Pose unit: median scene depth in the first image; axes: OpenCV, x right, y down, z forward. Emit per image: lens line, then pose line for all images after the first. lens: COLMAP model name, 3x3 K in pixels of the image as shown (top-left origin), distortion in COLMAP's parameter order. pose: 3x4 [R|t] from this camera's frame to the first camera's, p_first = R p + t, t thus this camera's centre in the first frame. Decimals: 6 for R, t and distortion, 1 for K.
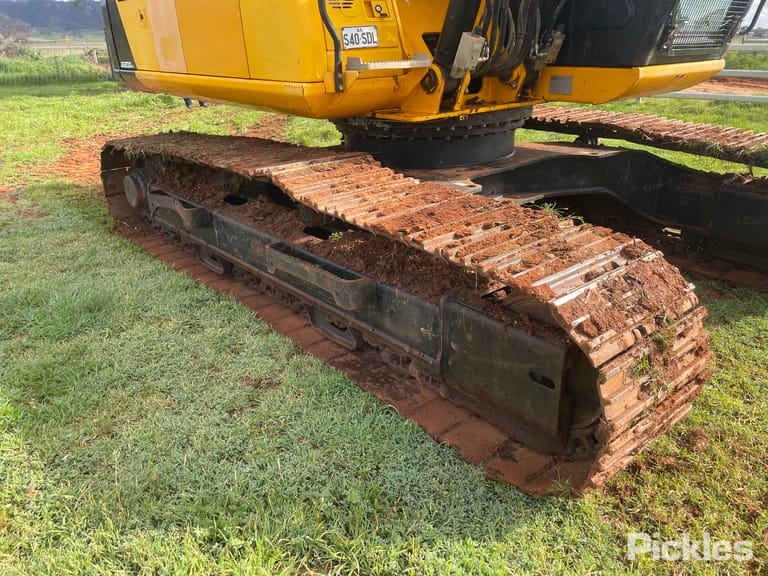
lens RADIAL K [[585.8, 0, 383.2], [0, 585.8, 281.7], [0, 0, 1]] dist [0.084678, -0.102026]
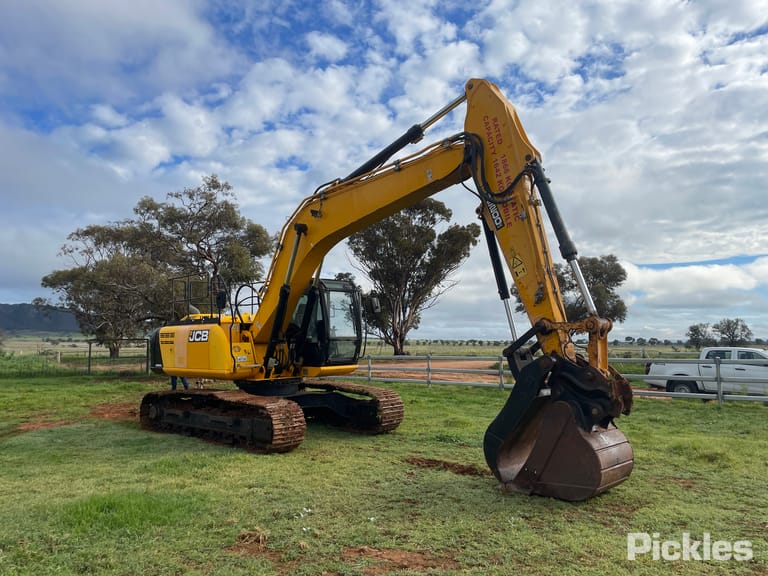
lens RADIAL K [[588.9, 0, 384.0], [0, 588.9, 288.0], [0, 0, 1]] dist [0.098366, -0.101496]
pose [[0.993874, 0.022343, 0.108240, 0.394858], [0.029740, 0.889165, -0.456619, 0.833930], [-0.106445, 0.457041, 0.883053, -2.345553]]
